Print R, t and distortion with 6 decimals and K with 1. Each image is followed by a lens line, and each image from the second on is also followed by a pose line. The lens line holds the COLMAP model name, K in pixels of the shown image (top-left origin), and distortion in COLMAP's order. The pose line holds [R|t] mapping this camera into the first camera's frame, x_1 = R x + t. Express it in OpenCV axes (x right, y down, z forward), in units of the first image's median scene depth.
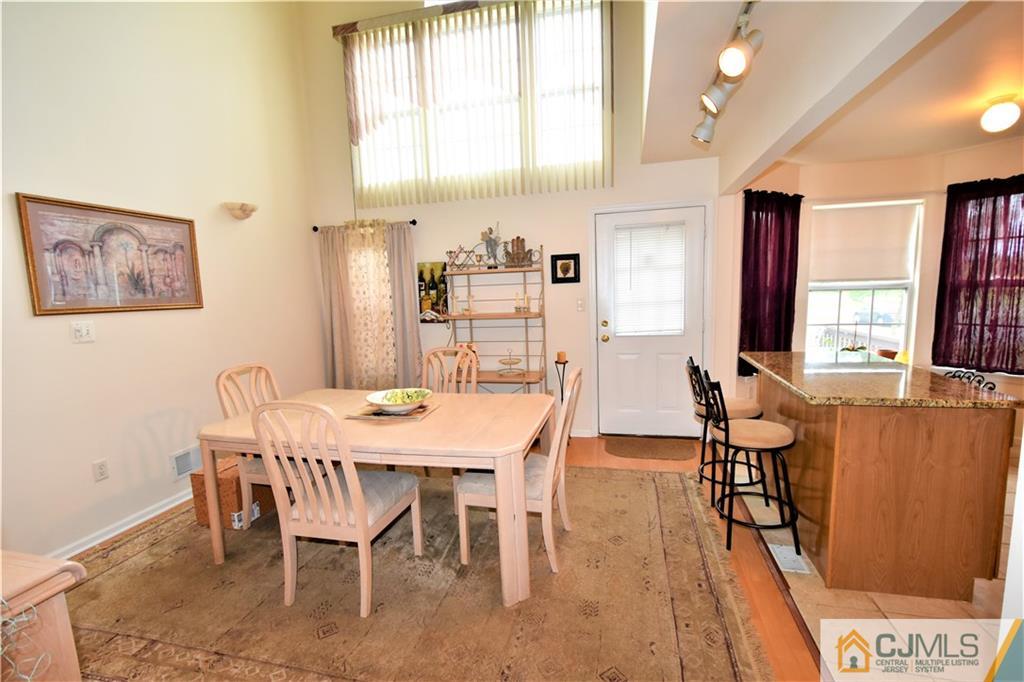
lens RADIAL K [[447.2, 0, 515.7], [0, 447.2, 343.6], [0, 0, 1]] dist [0.000058, -0.003406]
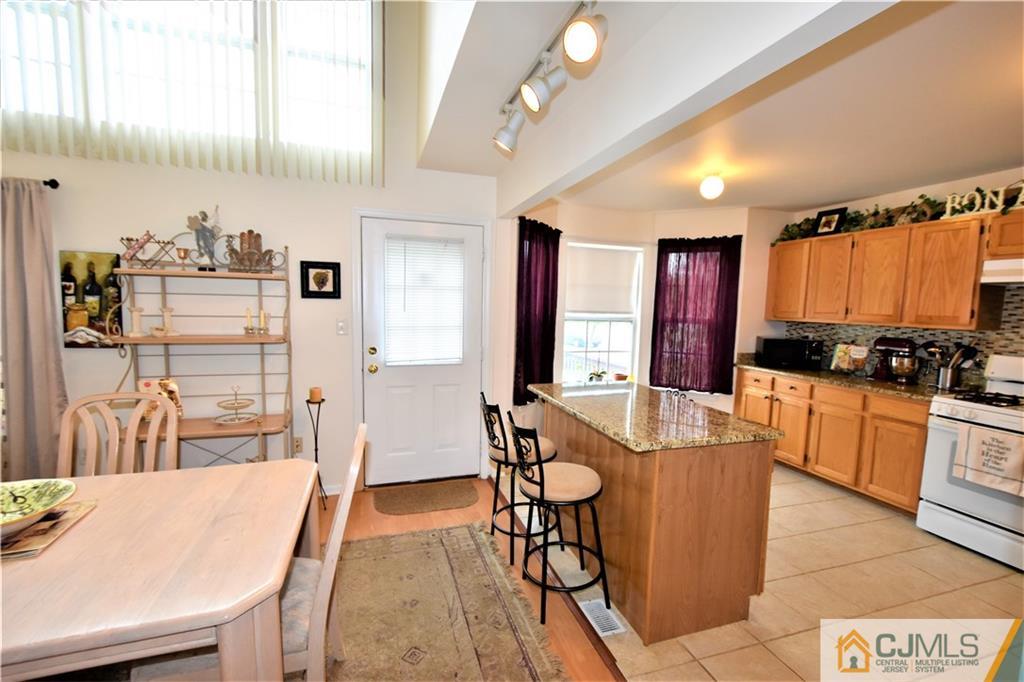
lens RADIAL K [[447.2, 0, 515.9], [0, 447.2, 345.7], [0, 0, 1]] dist [0.000058, -0.003406]
pose [[0.845596, 0.007682, 0.533768, -0.016997], [0.010999, 0.999433, -0.031808, -0.026289], [-0.533710, 0.032768, 0.845033, 0.173007]]
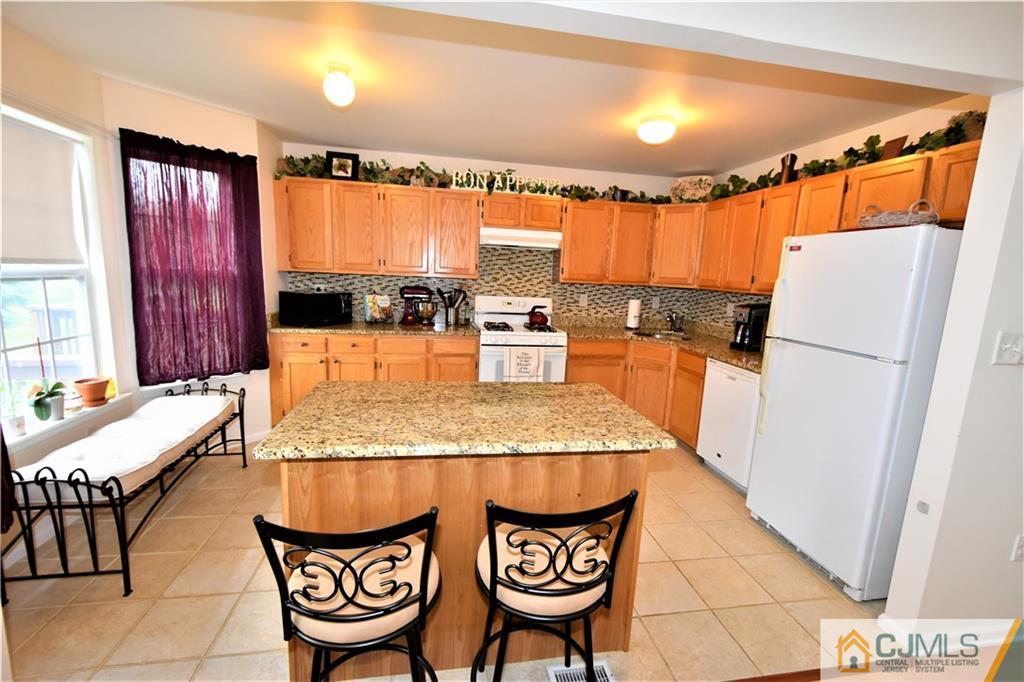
lens RADIAL K [[447.2, 0, 517.1], [0, 447.2, 348.3], [0, 0, 1]] dist [0.000058, -0.003406]
pose [[-0.412552, -0.139968, 0.900116, 0.051730], [0.083352, 0.978179, 0.190310, -0.100295], [-0.907112, 0.153539, -0.391884, 0.744708]]
